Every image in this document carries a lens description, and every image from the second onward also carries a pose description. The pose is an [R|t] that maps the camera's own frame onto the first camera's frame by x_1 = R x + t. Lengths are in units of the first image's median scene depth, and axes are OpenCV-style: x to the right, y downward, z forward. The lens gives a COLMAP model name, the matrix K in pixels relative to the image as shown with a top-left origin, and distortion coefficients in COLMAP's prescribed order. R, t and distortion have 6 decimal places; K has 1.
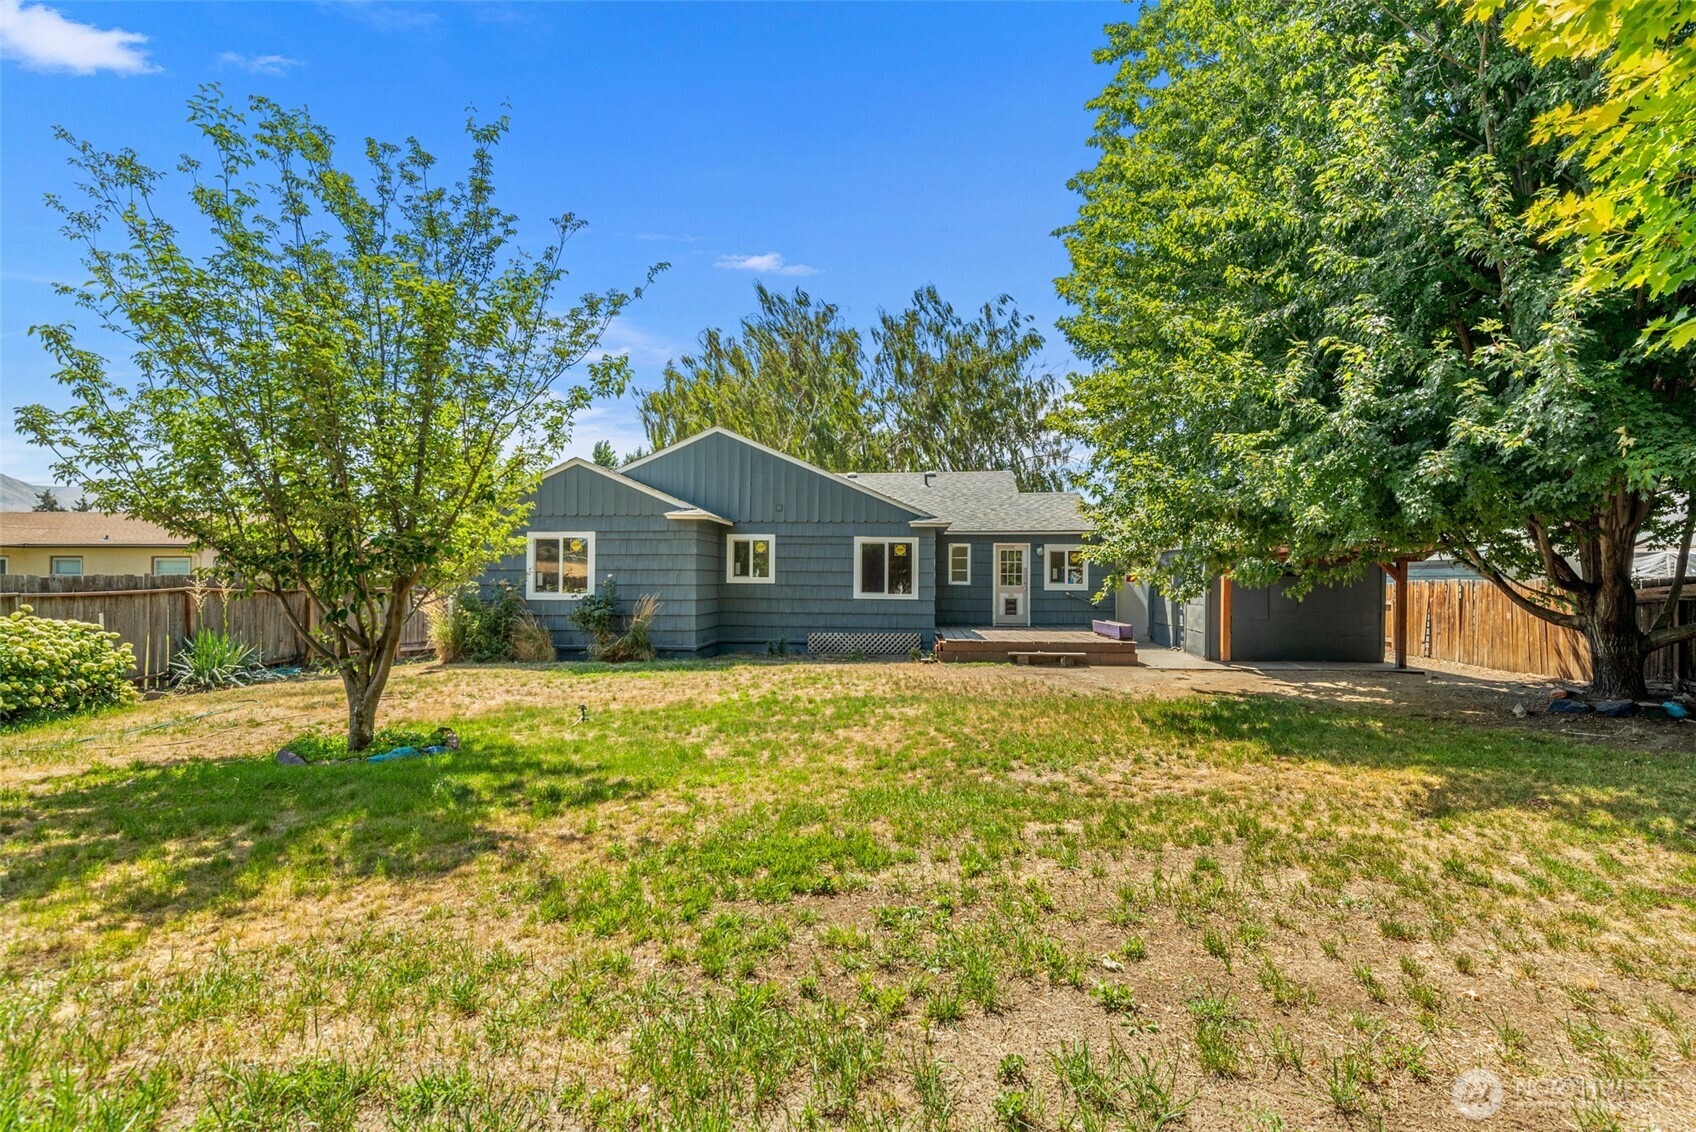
lens RADIAL K [[827.2, 0, 851.7], [0, 827.2, 557.3], [0, 0, 1]] dist [-0.002684, -0.000146]
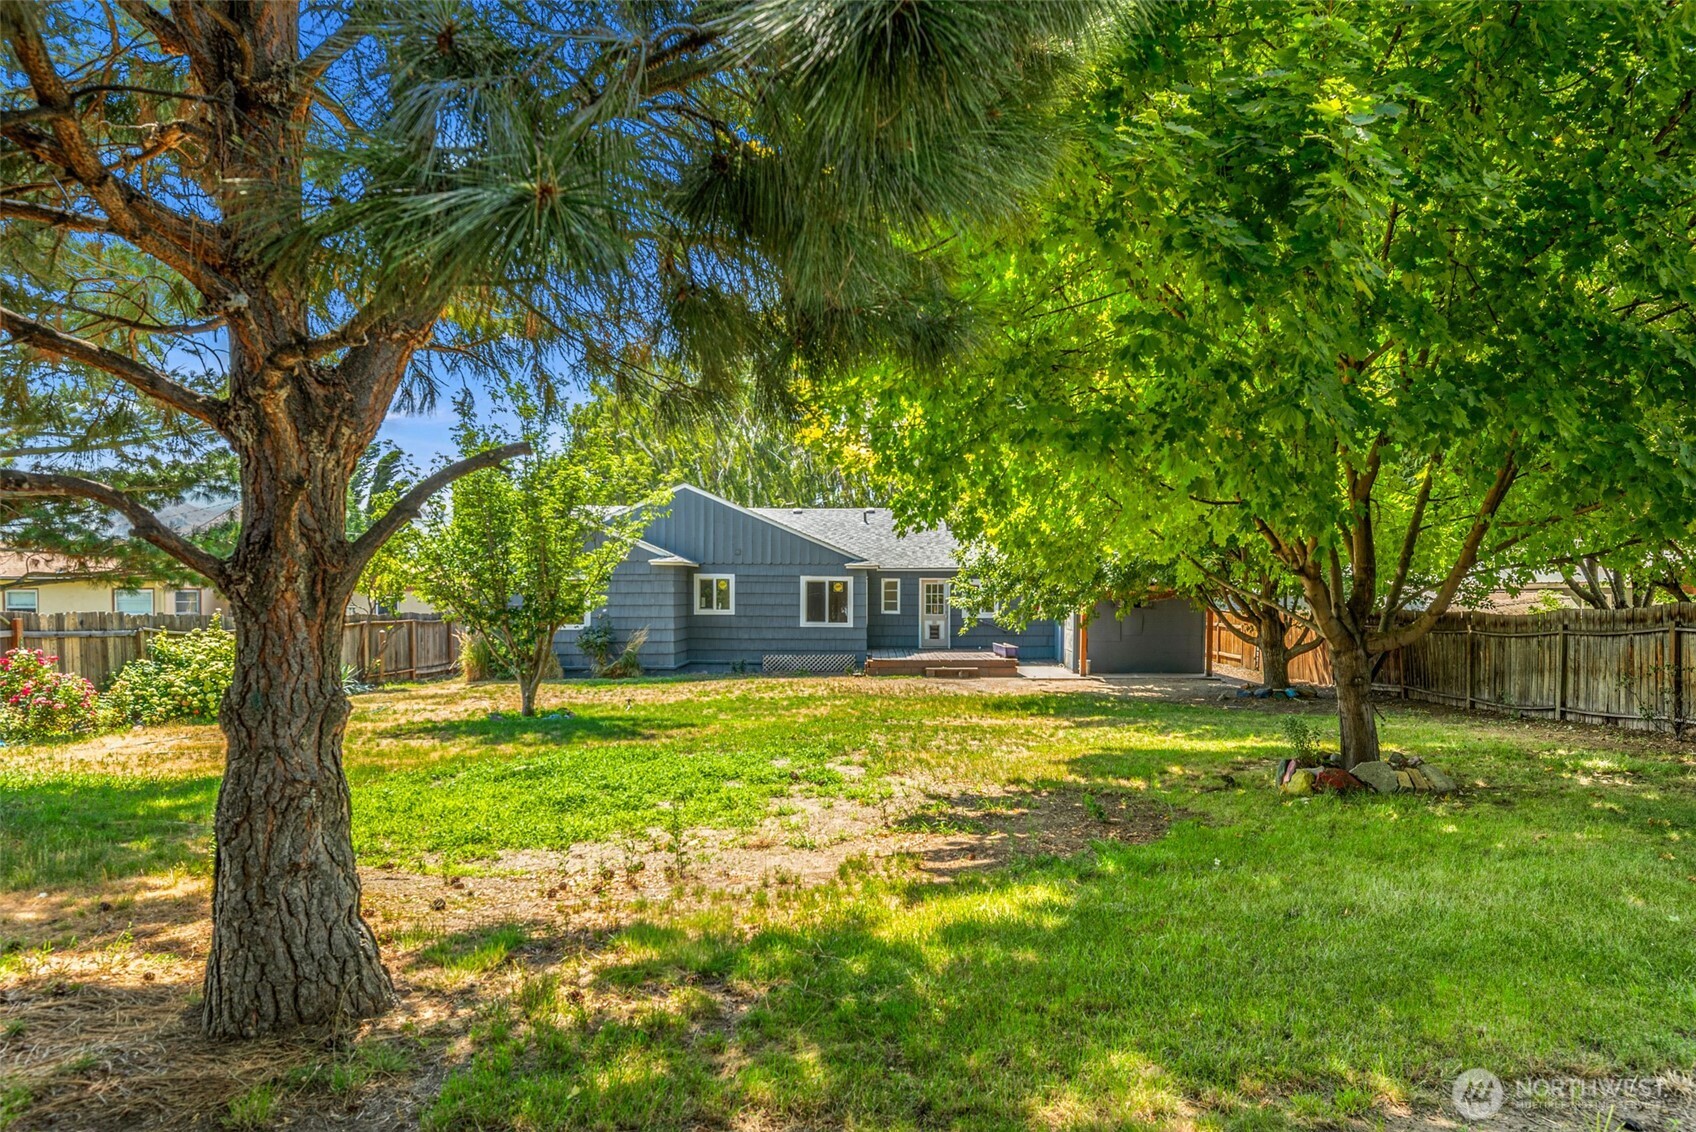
lens RADIAL K [[1030.0, 0, 852.1], [0, 1030.0, 574.7], [0, 0, 1]] dist [0.003637, 0.000083]
pose [[0.998449, -0.004327, 0.055514, -0.005113], [0.004041, 0.999978, 0.005267, -0.034815], [-0.055536, -0.005035, 0.998444, -0.521777]]
